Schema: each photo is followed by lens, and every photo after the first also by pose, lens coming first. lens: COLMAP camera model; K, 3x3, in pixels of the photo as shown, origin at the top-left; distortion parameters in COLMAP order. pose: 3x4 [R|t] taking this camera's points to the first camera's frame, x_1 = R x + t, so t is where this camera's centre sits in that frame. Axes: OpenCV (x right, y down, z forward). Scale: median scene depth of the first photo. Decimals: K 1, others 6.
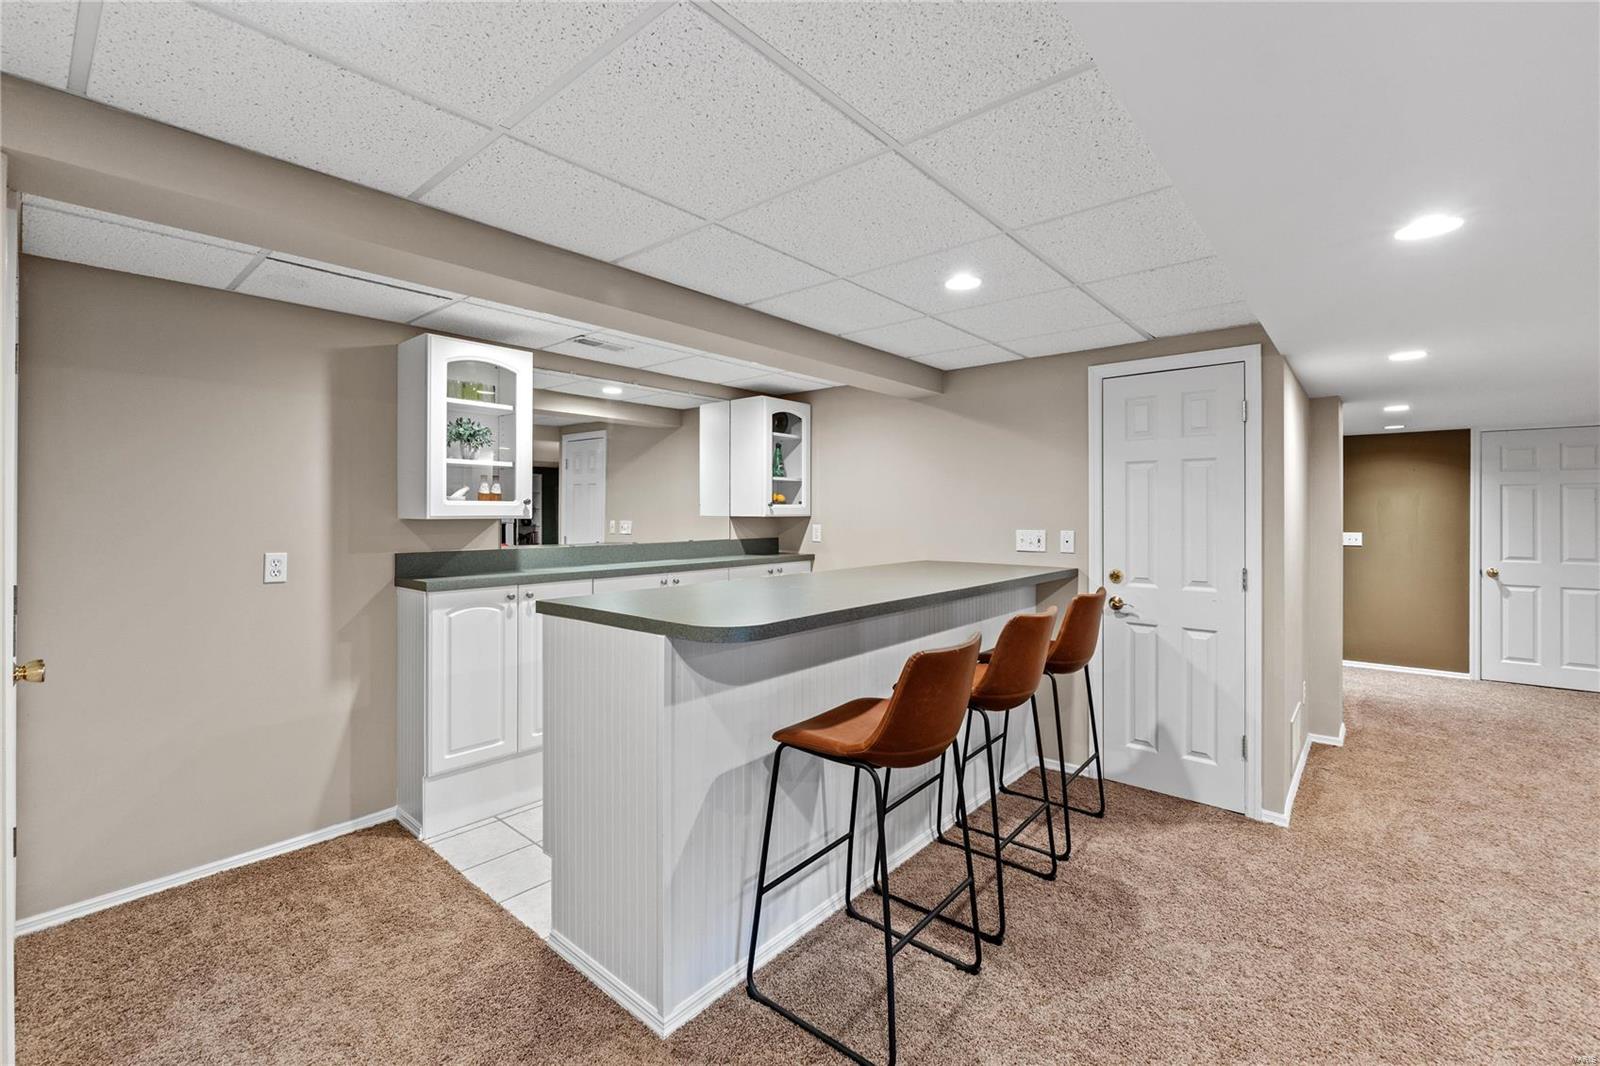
lens RADIAL K [[686.3, 0, 795.8], [0, 686.3, 512.5], [0, 0, 1]] dist [-0.000295, -0.000104]
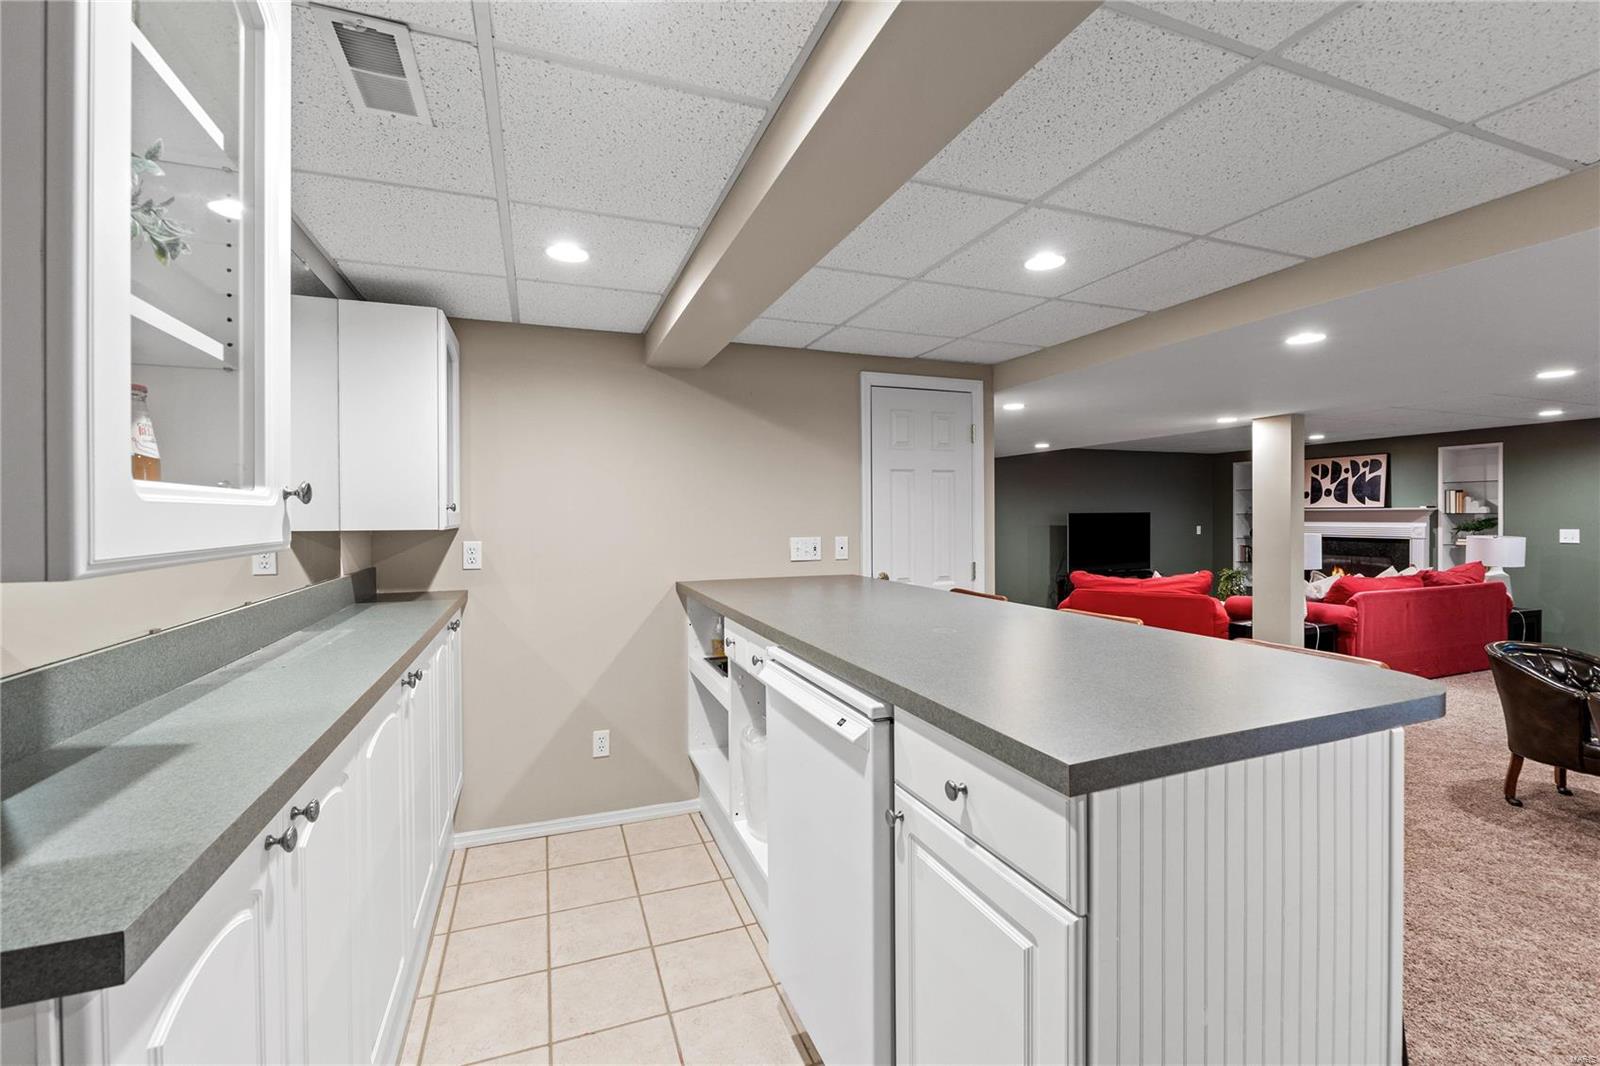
lens RADIAL K [[686.3, 0, 795.8], [0, 686.3, 512.5], [0, 0, 1]] dist [-0.000295, -0.000104]
pose [[0.487814, -0.004726, 0.872935, -0.493964], [0.007289, 0.999973, 0.001340, -0.009506], [-0.872917, 0.005709, 0.487835, 0.597301]]
